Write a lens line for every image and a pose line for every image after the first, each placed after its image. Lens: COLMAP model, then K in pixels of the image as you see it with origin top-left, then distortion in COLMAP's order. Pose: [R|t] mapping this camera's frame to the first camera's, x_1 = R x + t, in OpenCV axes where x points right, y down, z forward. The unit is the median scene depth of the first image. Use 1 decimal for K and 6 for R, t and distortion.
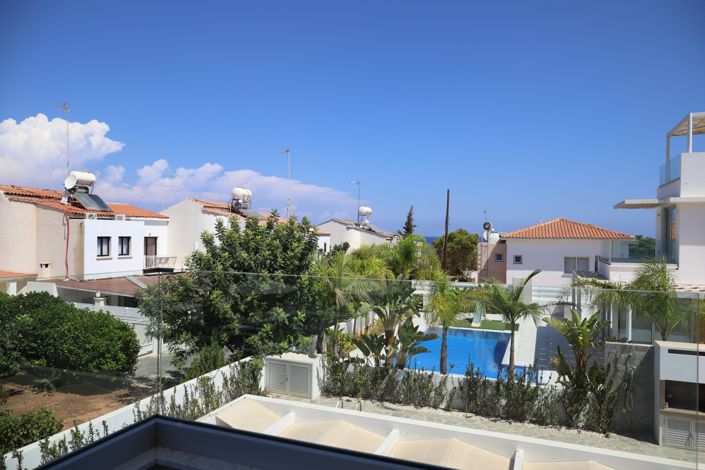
lens RADIAL K [[499.6, 0, 352.5], [0, 499.6, 235.0], [0, 0, 1]] dist [-0.005243, -0.000553]
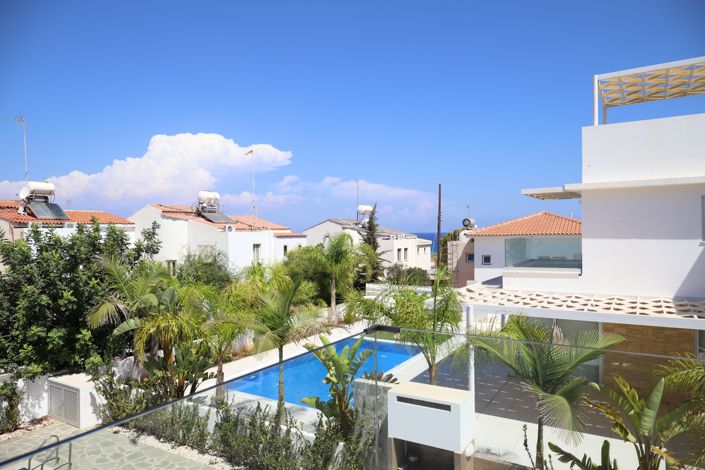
lens RADIAL K [[482.9, 0, 352.5], [0, 482.9, 235.0], [0, 0, 1]] dist [0.001843, 0.000393]
pose [[0.984798, -0.022848, -0.172196, 0.278942], [0.023471, 0.999723, 0.001586, -0.002413], [0.172113, -0.005604, 0.985061, 0.121364]]
